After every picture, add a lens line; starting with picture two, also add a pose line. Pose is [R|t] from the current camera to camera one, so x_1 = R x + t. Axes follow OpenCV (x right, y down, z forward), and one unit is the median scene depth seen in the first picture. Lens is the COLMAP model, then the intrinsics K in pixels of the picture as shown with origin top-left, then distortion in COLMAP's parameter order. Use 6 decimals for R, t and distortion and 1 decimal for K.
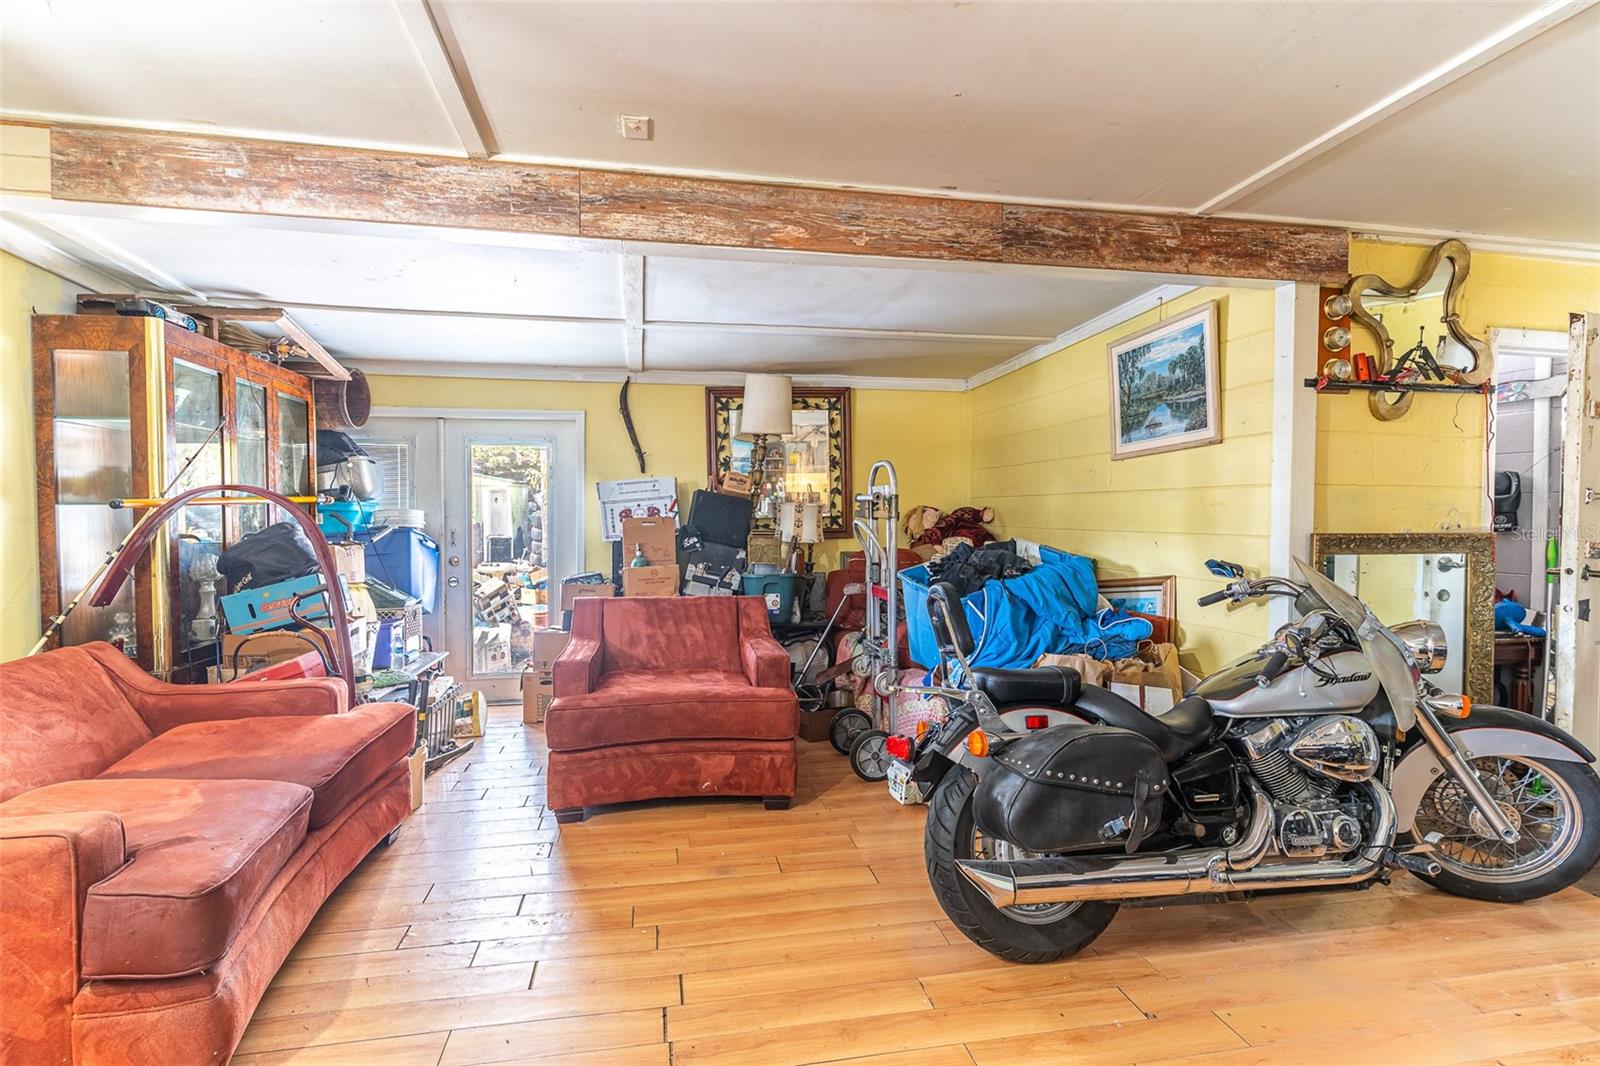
lens RADIAL K [[769.5, 0, 790.2], [0, 769.5, 529.1], [0, 0, 1]] dist [-0.001767, 0.000763]
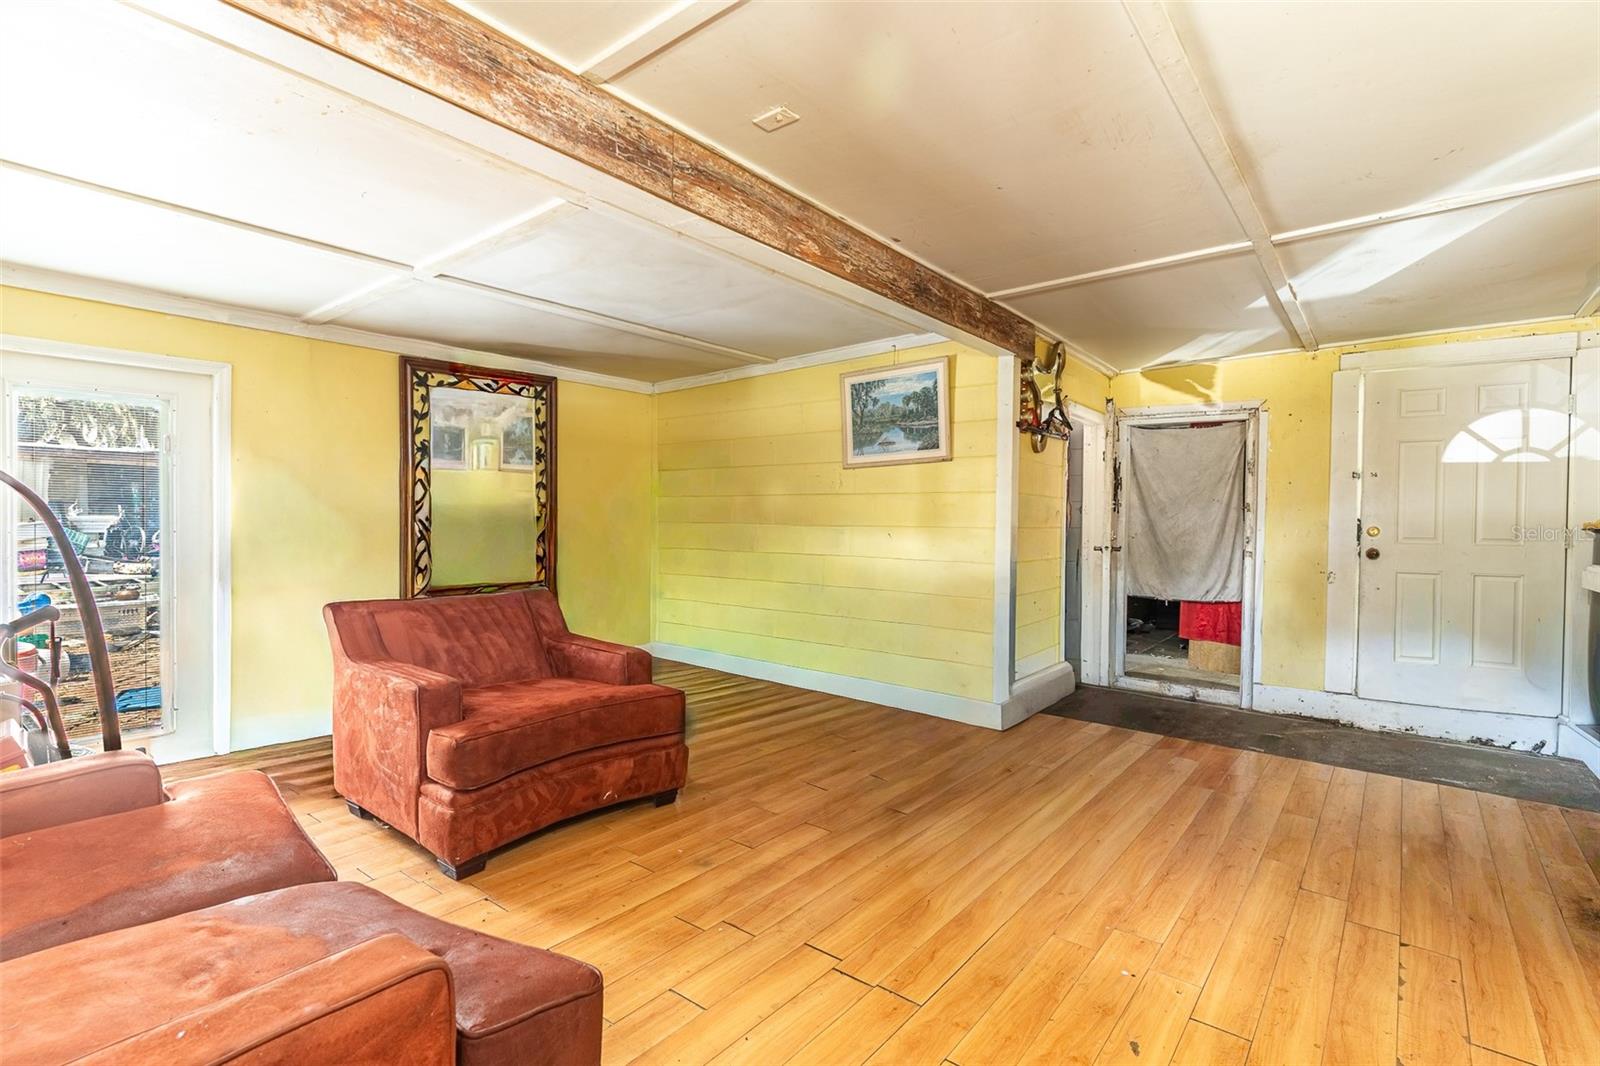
lens RADIAL K [[769.5, 0, 794.5], [0, 769.5, 530.6], [0, 0, 1]] dist [-0.001767, 0.000763]
pose [[0.753722, -0.002690, 0.657188, -0.559264], [0.003641, 0.999993, -0.000082, 0.012398], [-0.657183, 0.002454, 0.753727, 0.147149]]
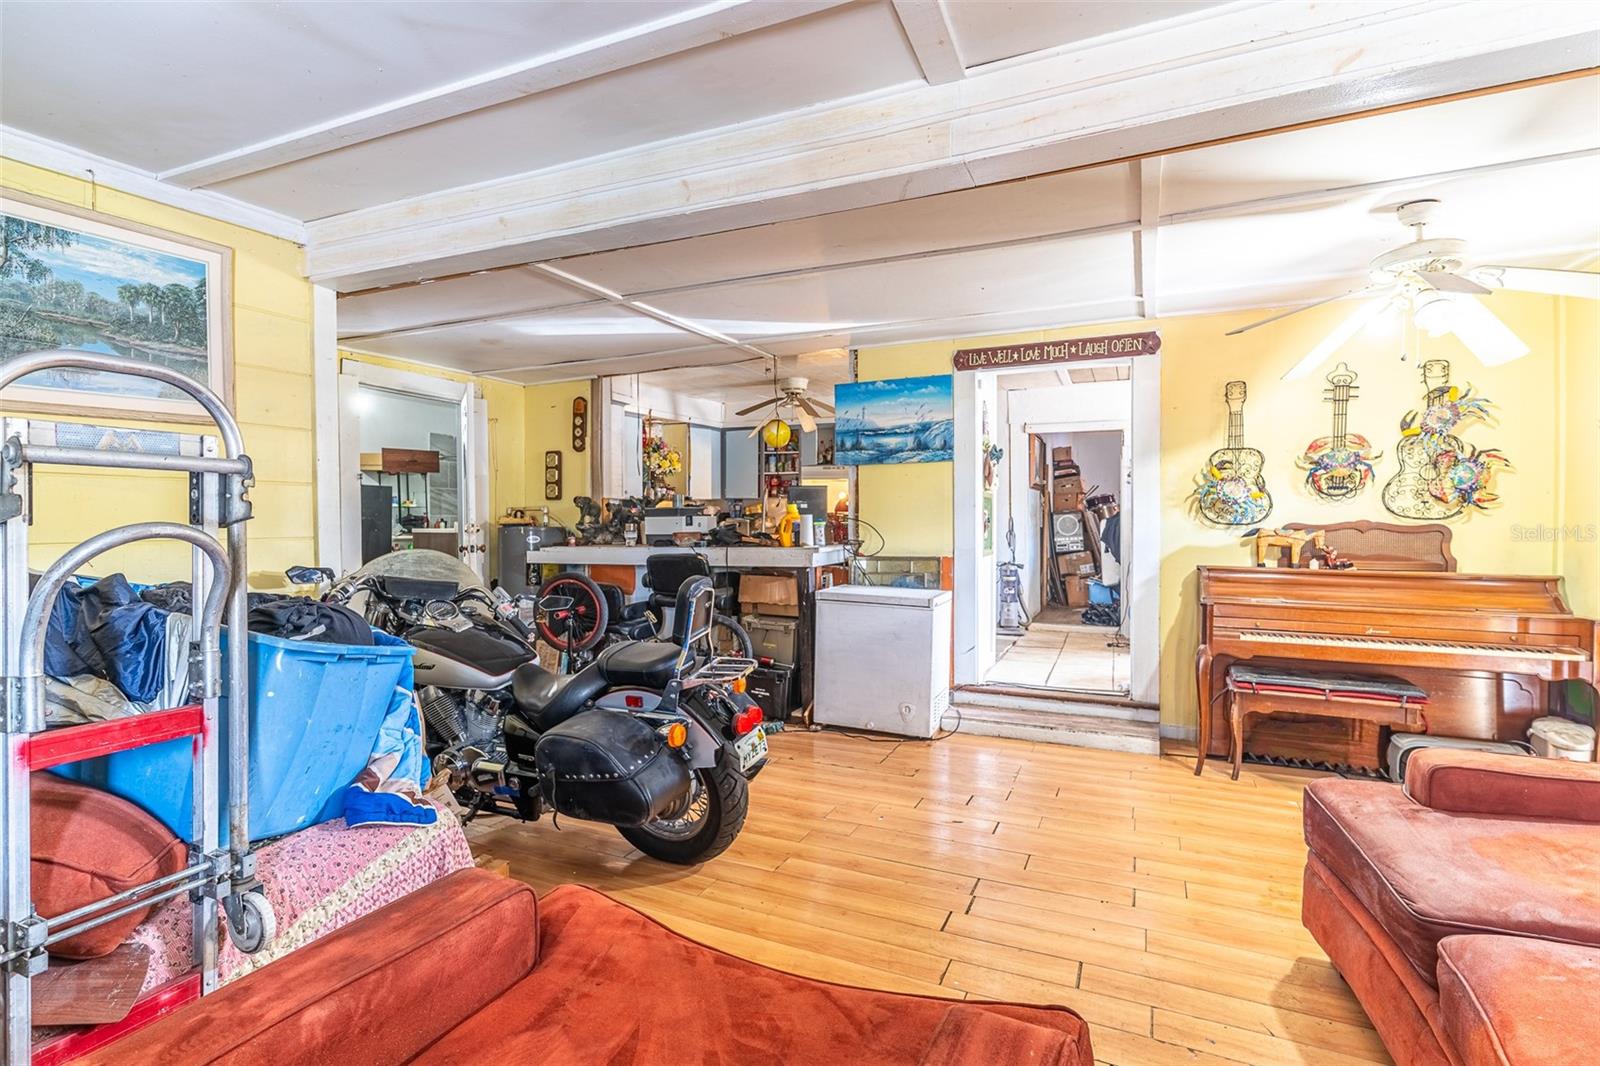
lens RADIAL K [[769.5, 0, 798.2], [0, 769.5, 527.9], [0, 0, 1]] dist [-0.001767, 0.000763]
pose [[-0.820566, -0.007911, 0.571497, -0.399932], [0.012623, 0.999409, 0.031958, -0.023250], [-0.571412, 0.033438, -0.819982, 1.335437]]
